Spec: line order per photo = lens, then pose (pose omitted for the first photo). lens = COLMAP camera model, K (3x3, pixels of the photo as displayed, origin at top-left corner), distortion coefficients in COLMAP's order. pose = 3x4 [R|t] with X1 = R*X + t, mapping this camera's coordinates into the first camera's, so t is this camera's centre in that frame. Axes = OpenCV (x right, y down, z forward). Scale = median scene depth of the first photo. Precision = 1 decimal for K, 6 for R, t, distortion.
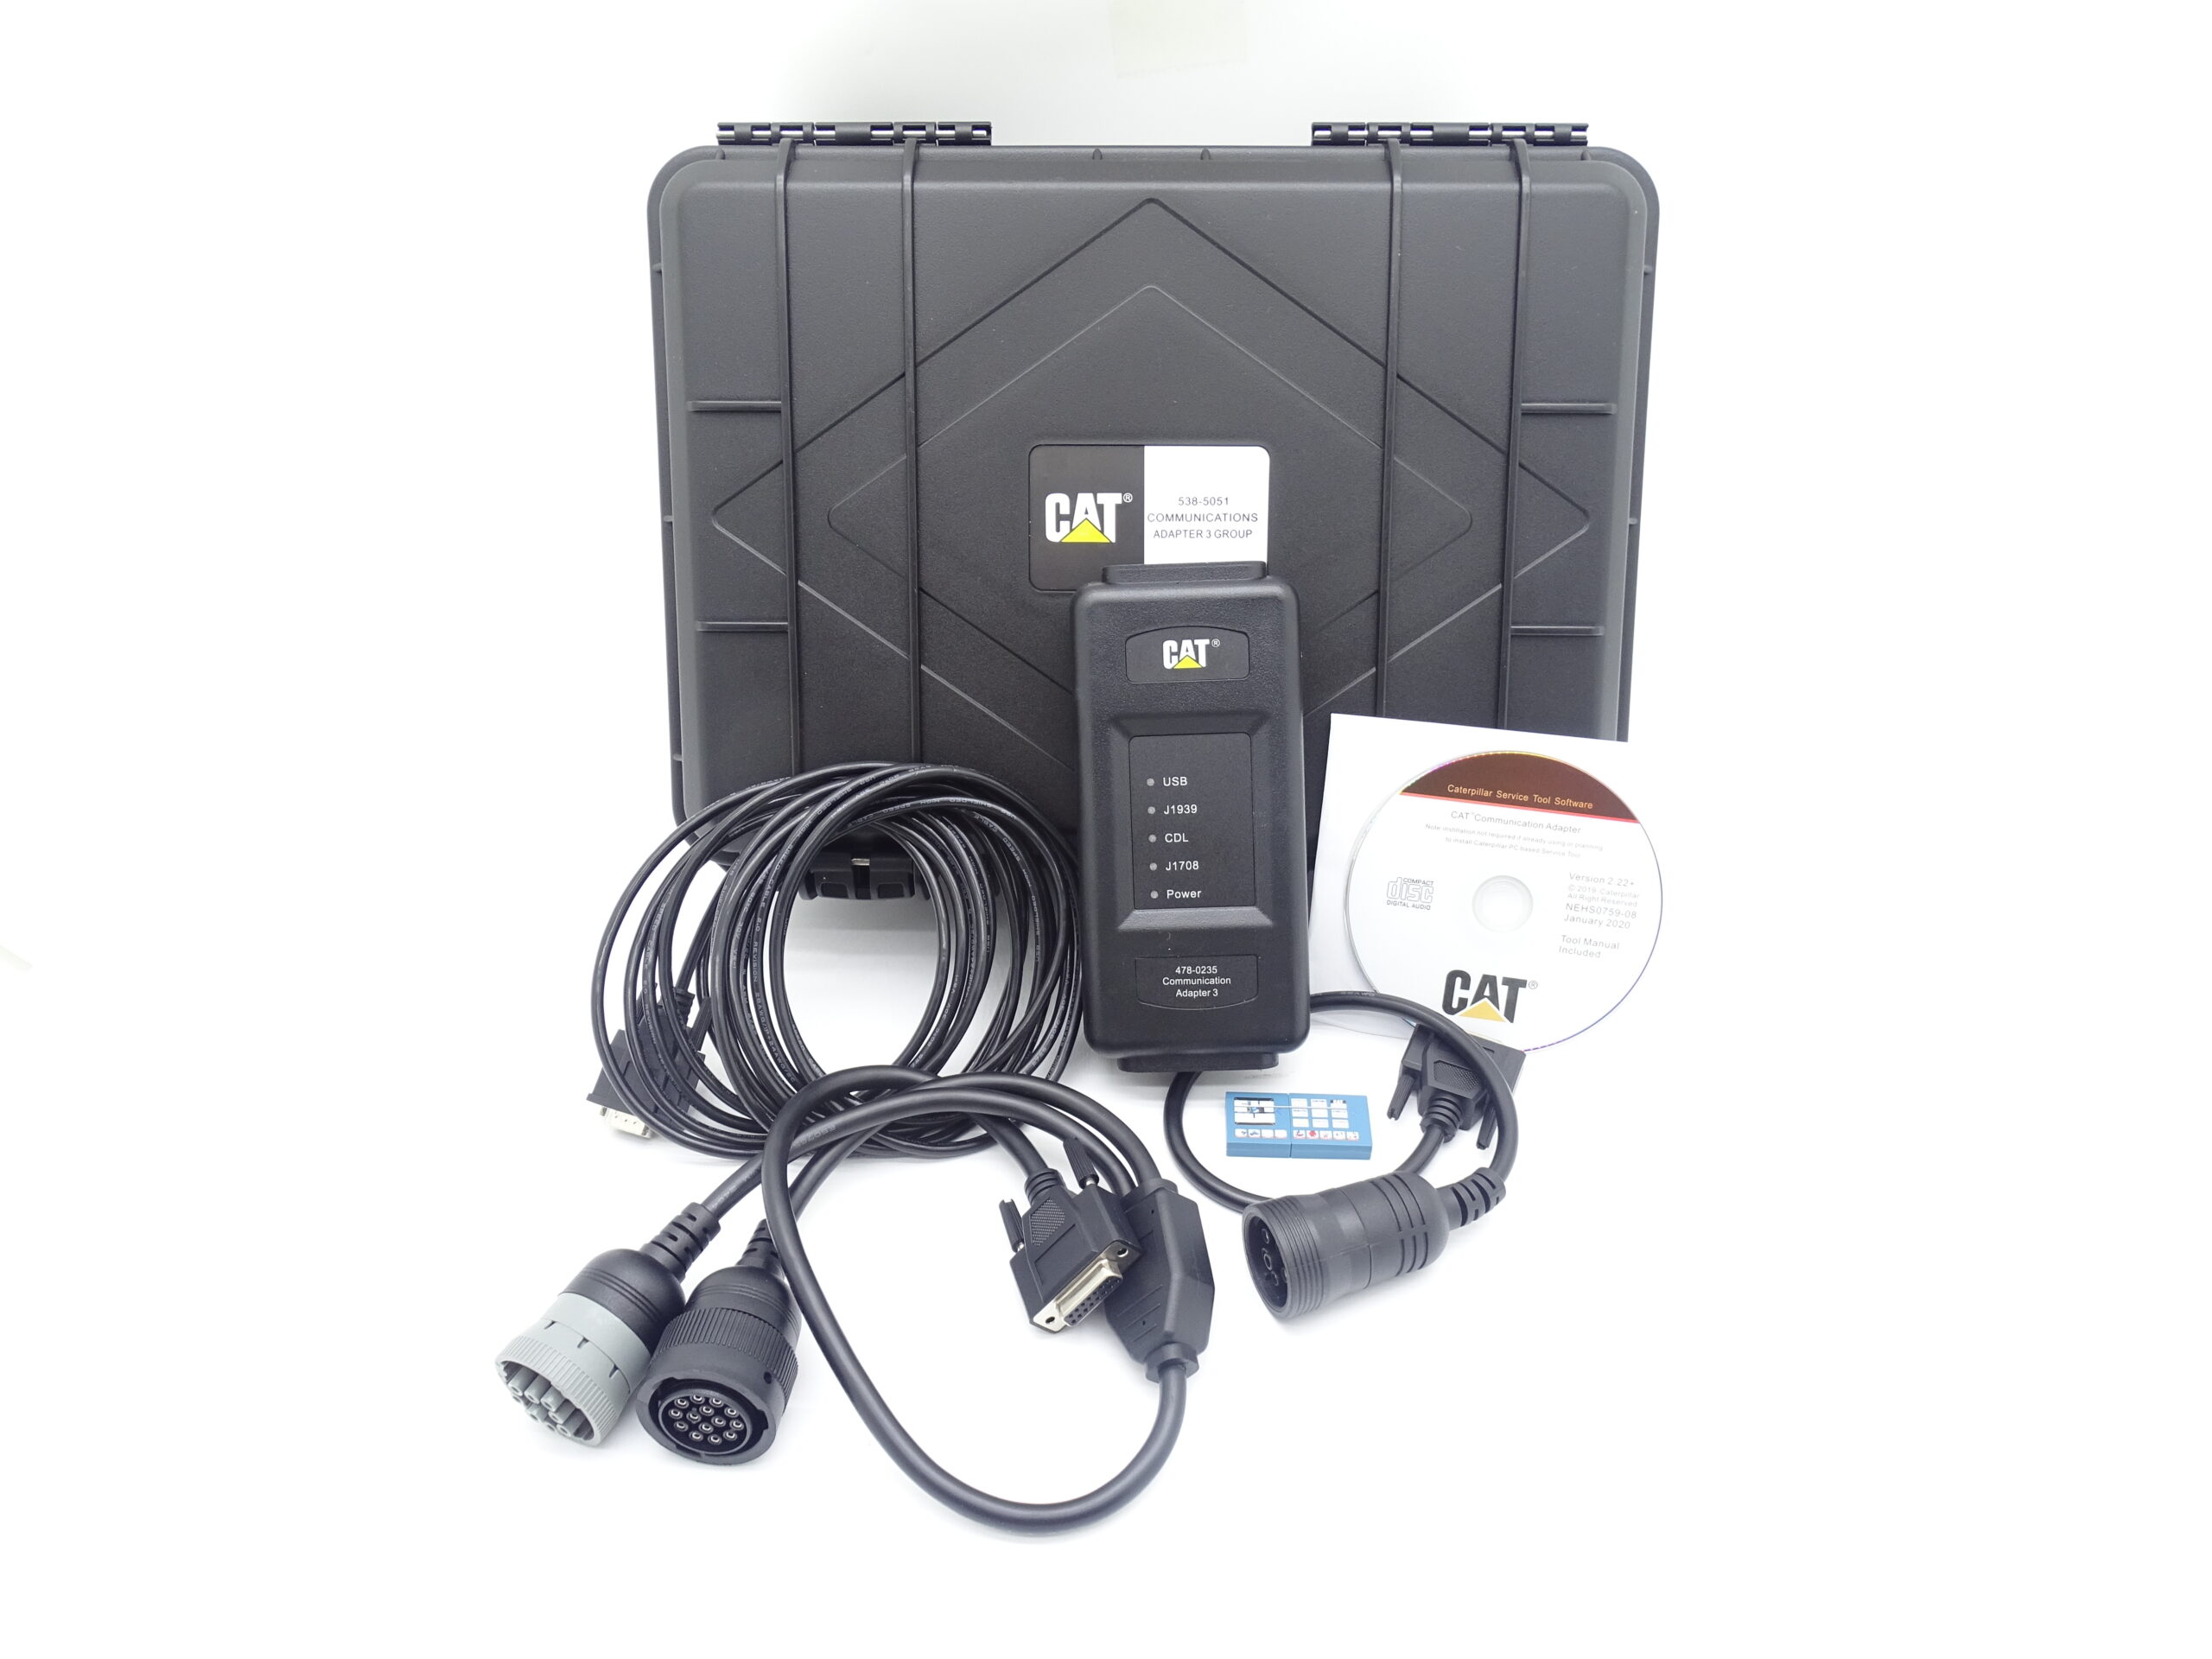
lens RADIAL K [[1550.3, 0, 1105.9], [0, 1550.3, 821.0], [0, 0, 1]] dist [-0.007494, -0.010145]
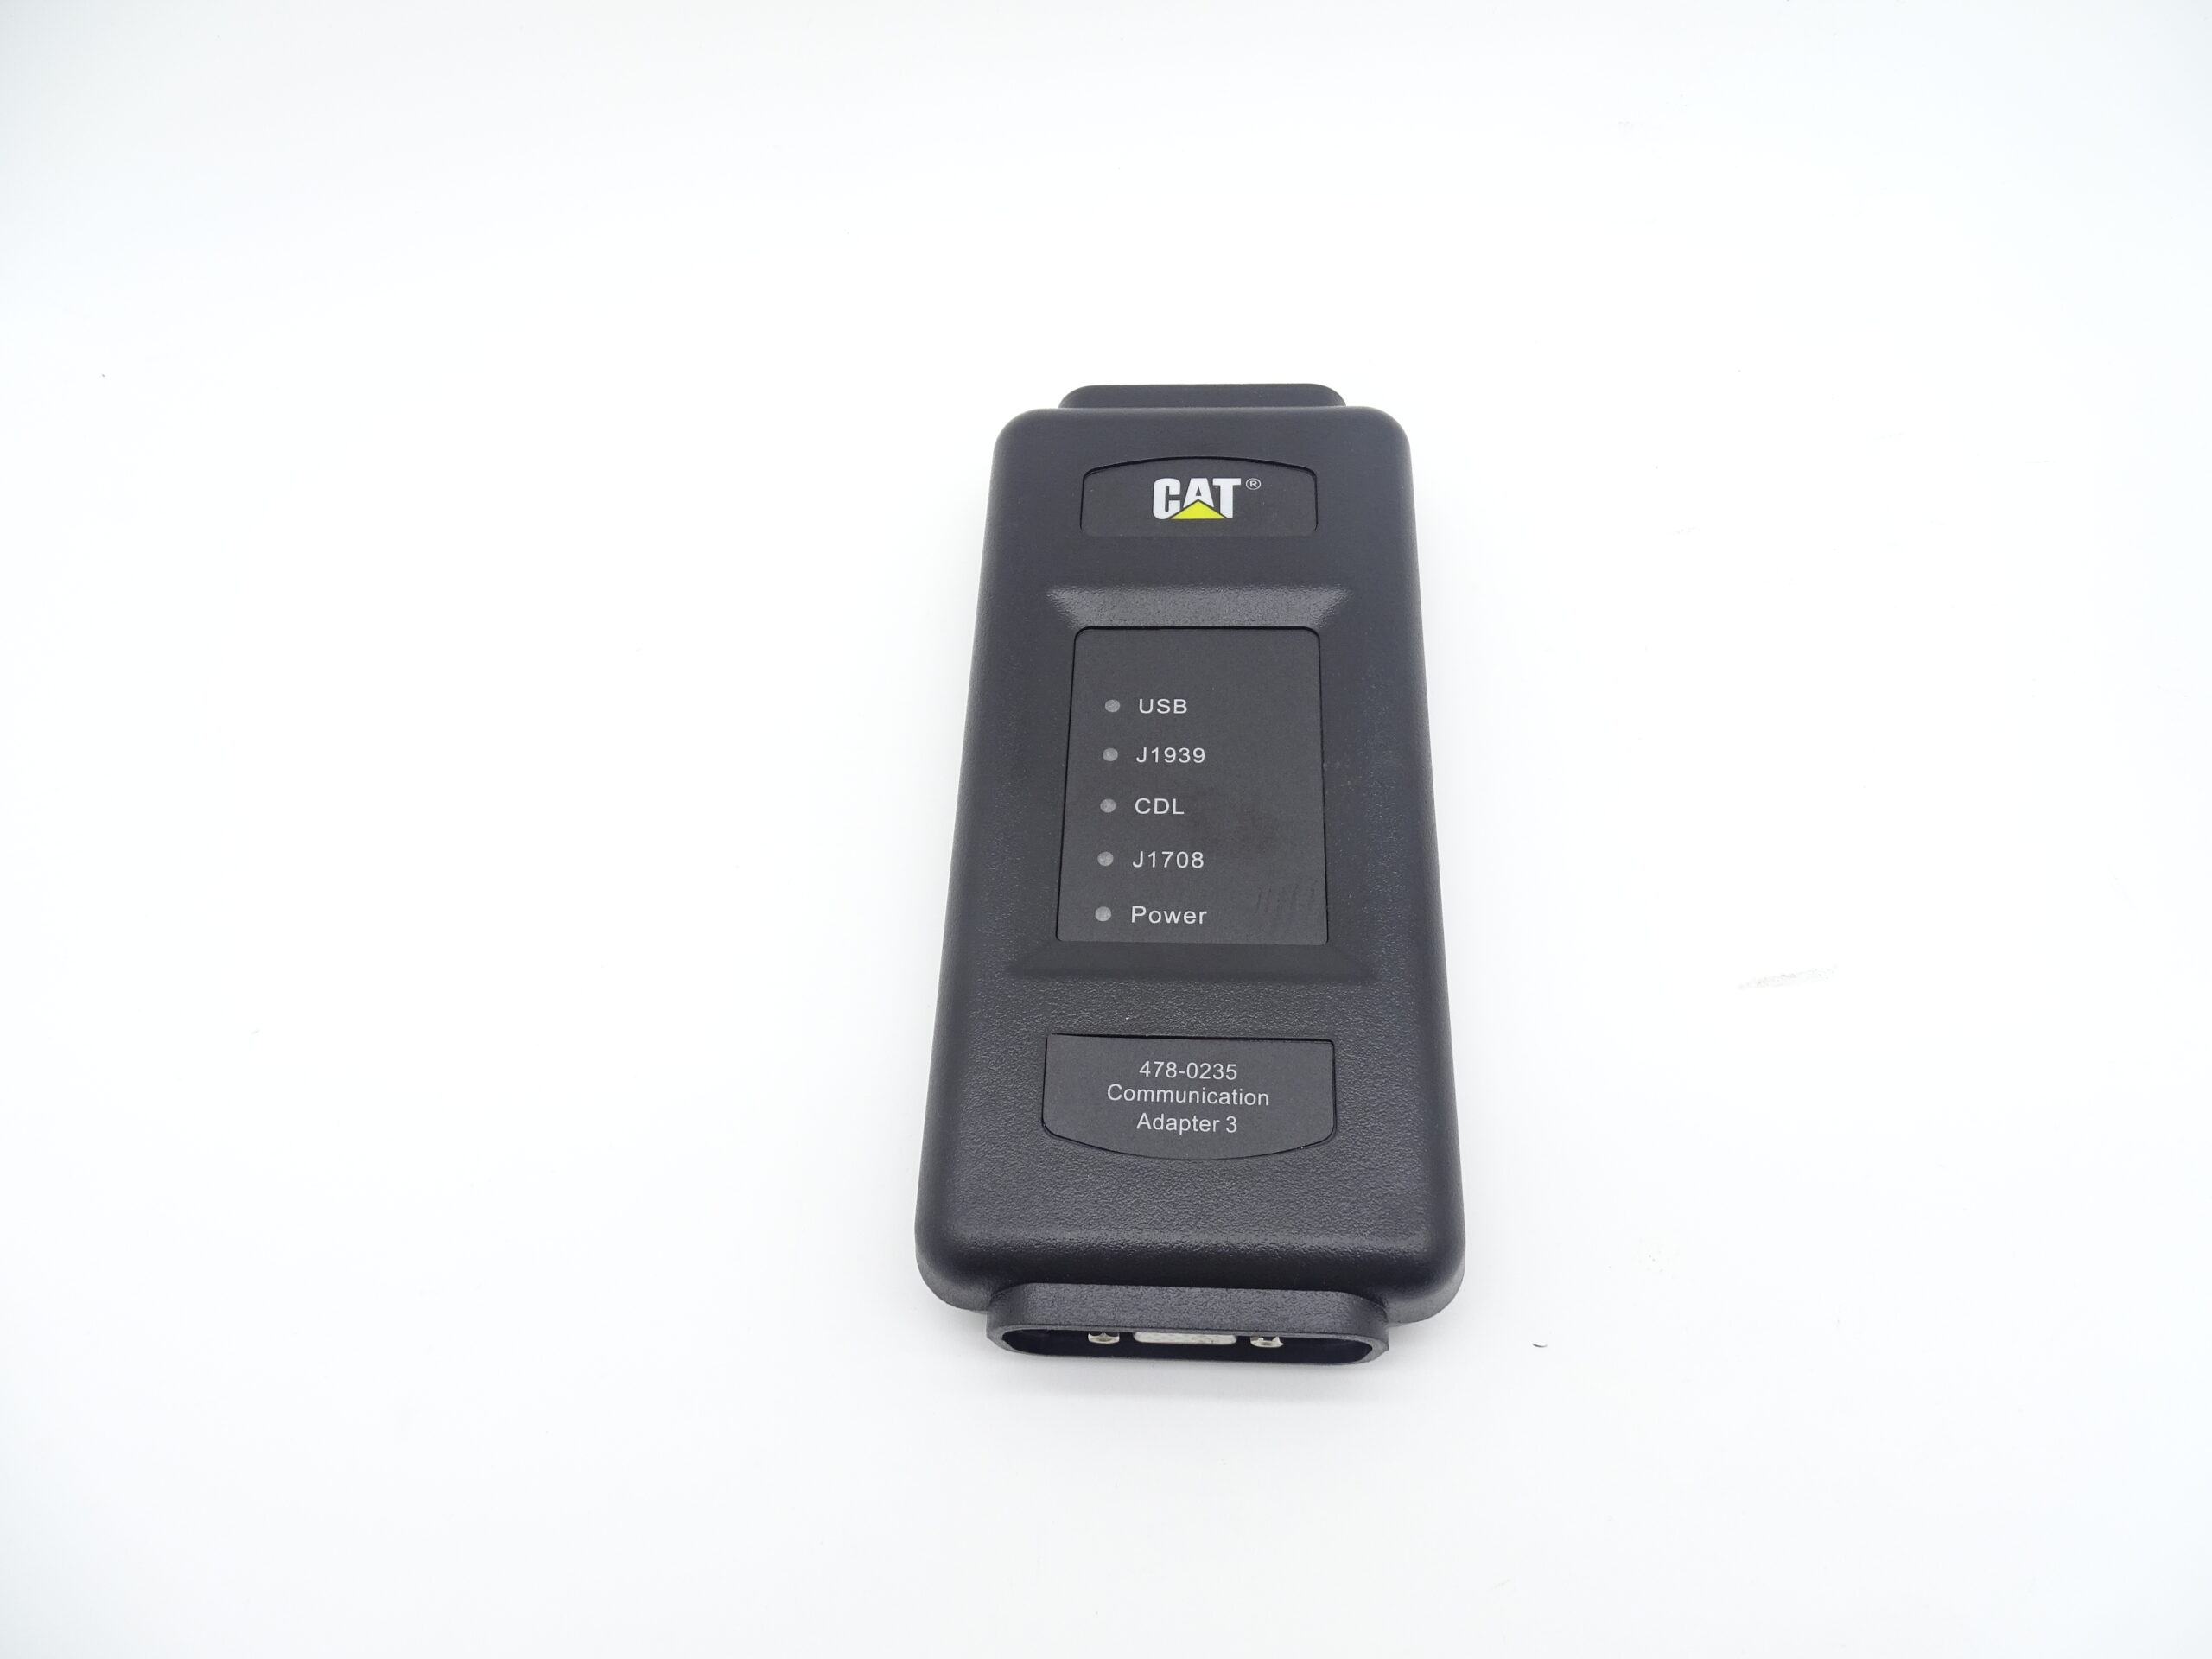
lens RADIAL K [[1550.3, 0, 1104.3], [0, 1550.3, 849.4], [0, 0, 1]] dist [-0.007494, -0.010145]
pose [[0.996868, 0.055448, -0.056392, 0.054247], [-0.076858, 0.847279, -0.525557, 0.259786], [0.018639, 0.528245, 0.848887, 0.588375]]
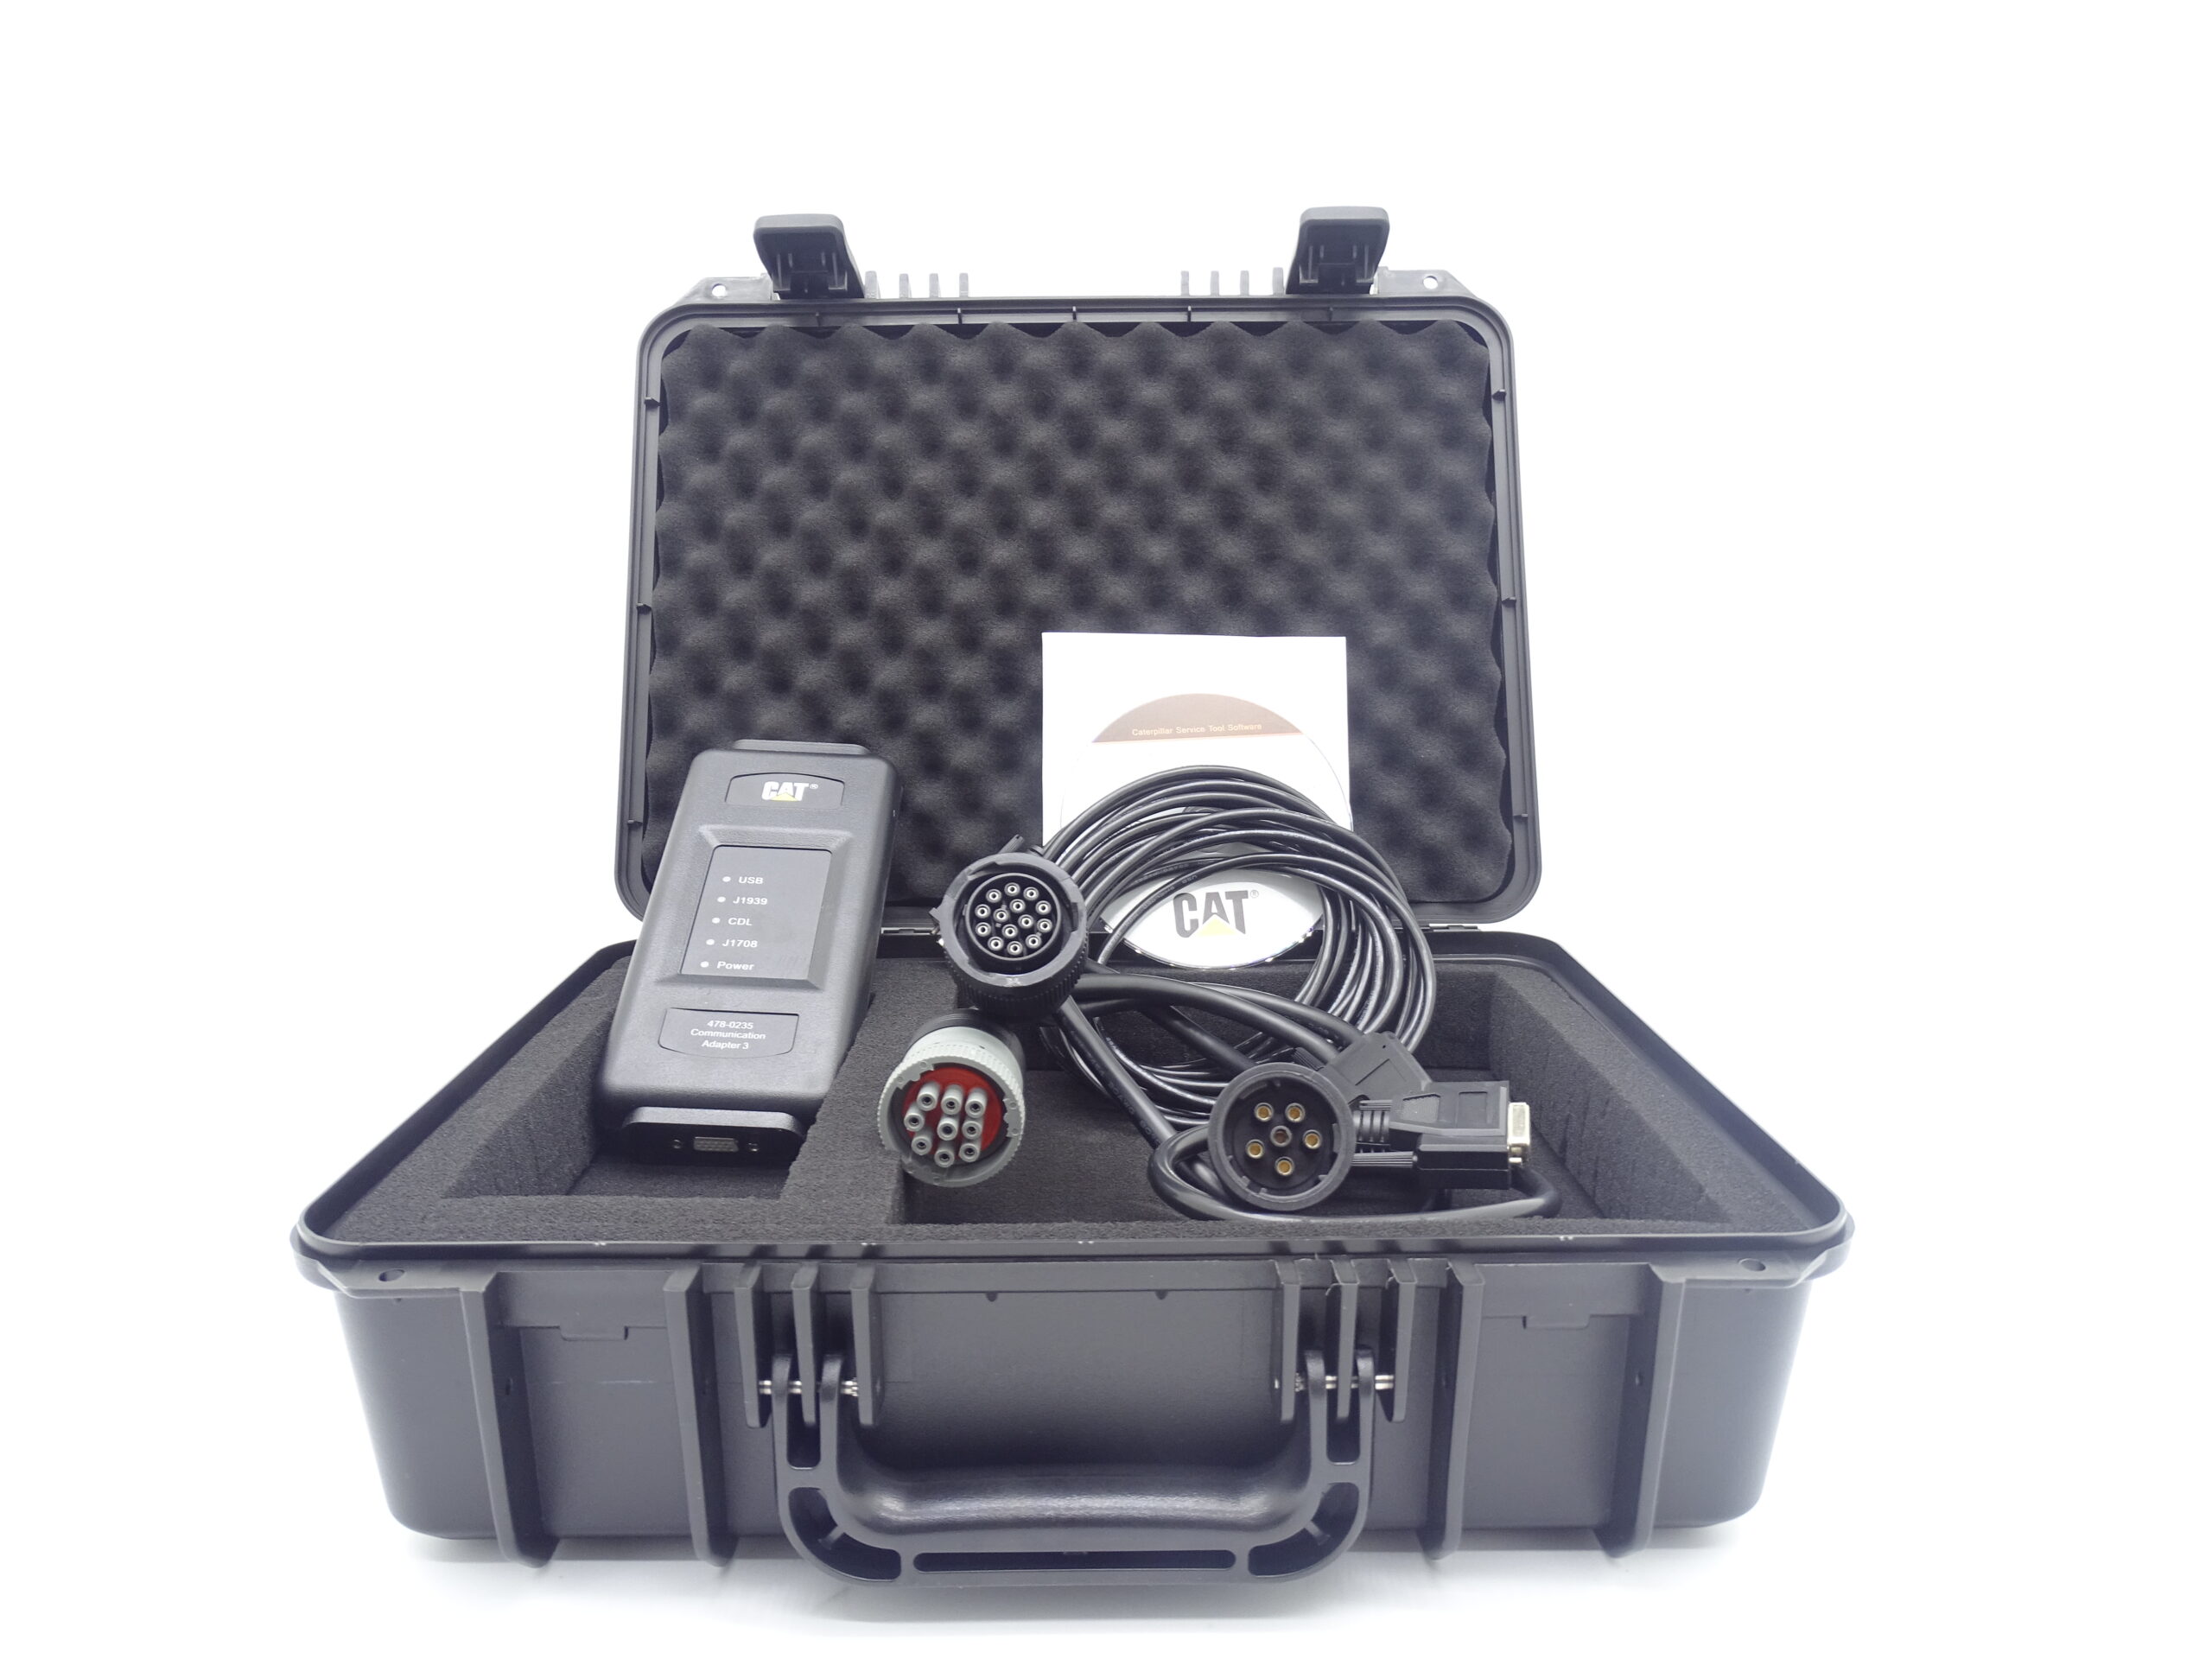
lens RADIAL K [[1550.3, 0, 1110.4], [0, 1550.3, 858.8], [0, 0, 1]] dist [-0.007494, -0.010145]
pose [[0.995172, 0.094757, 0.025585, 0.242442], [-0.044977, 0.671961, -0.739220, 0.678609], [-0.087238, 0.734500, 0.672978, 0.276232]]
